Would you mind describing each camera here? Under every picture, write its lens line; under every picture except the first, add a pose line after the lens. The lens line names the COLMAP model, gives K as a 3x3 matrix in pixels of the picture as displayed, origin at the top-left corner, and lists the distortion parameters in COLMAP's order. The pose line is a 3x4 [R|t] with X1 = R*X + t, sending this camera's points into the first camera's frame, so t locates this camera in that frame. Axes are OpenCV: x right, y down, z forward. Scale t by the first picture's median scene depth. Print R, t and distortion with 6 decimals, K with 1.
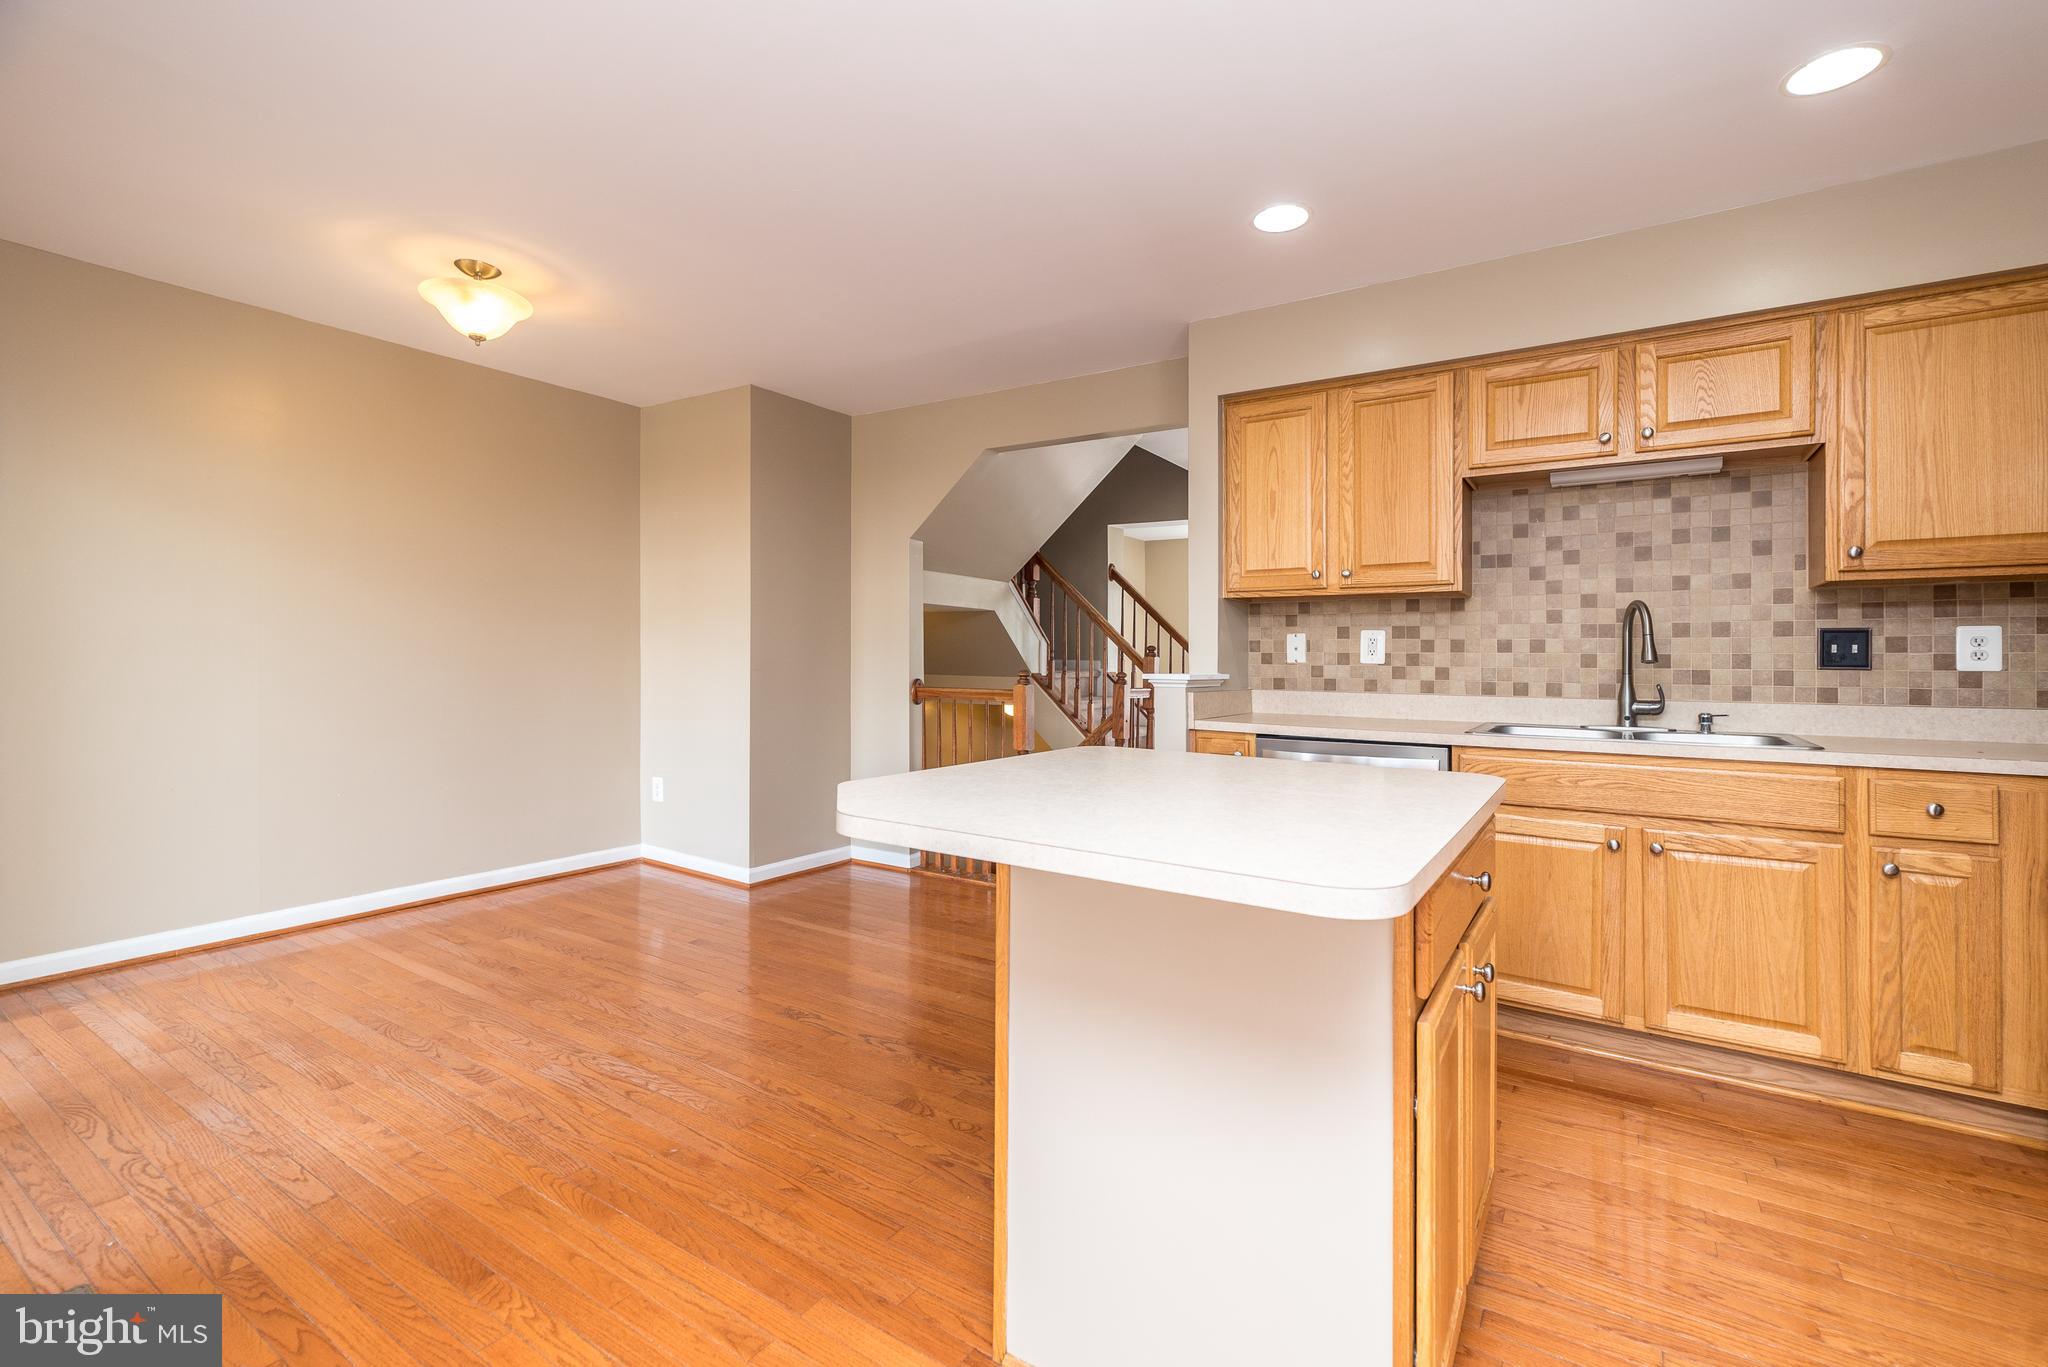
lens RADIAL K [[893.4, 0, 1027.7], [0, 893.4, 675.7], [0, 0, 1]] dist [0.002215, 0.001362]
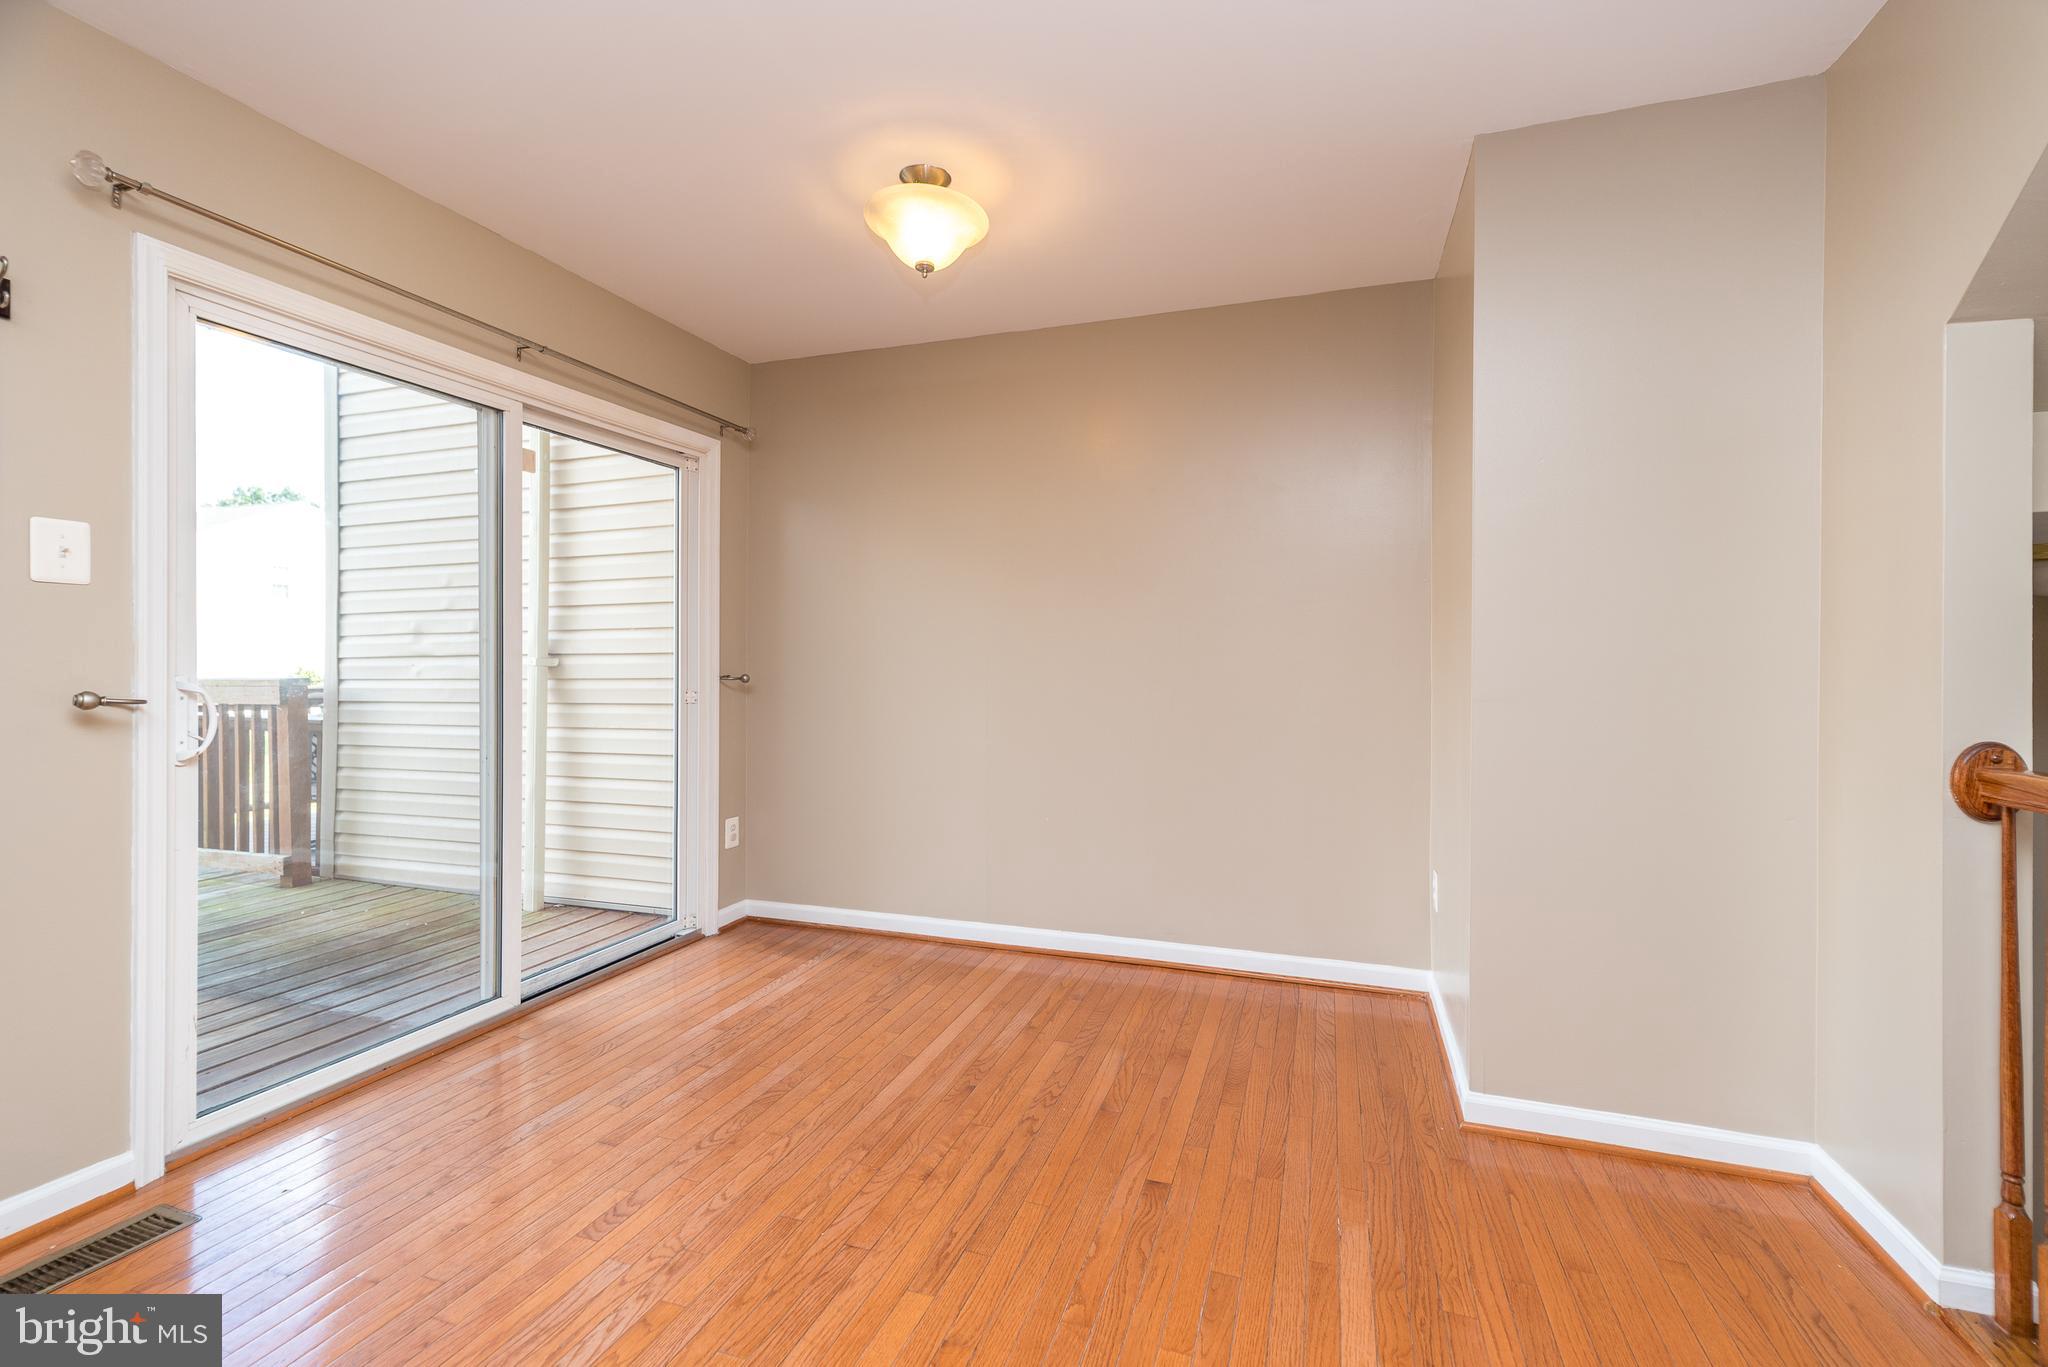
lens RADIAL K [[893.4, 0, 1019.3], [0, 893.4, 675.5], [0, 0, 1]] dist [0.002215, 0.001362]
pose [[0.250846, 0.002317, -0.968024, 0.158718], [-0.023043, 0.999728, -0.003578, -0.016257], [0.967753, 0.023204, 0.250831, 0.853081]]
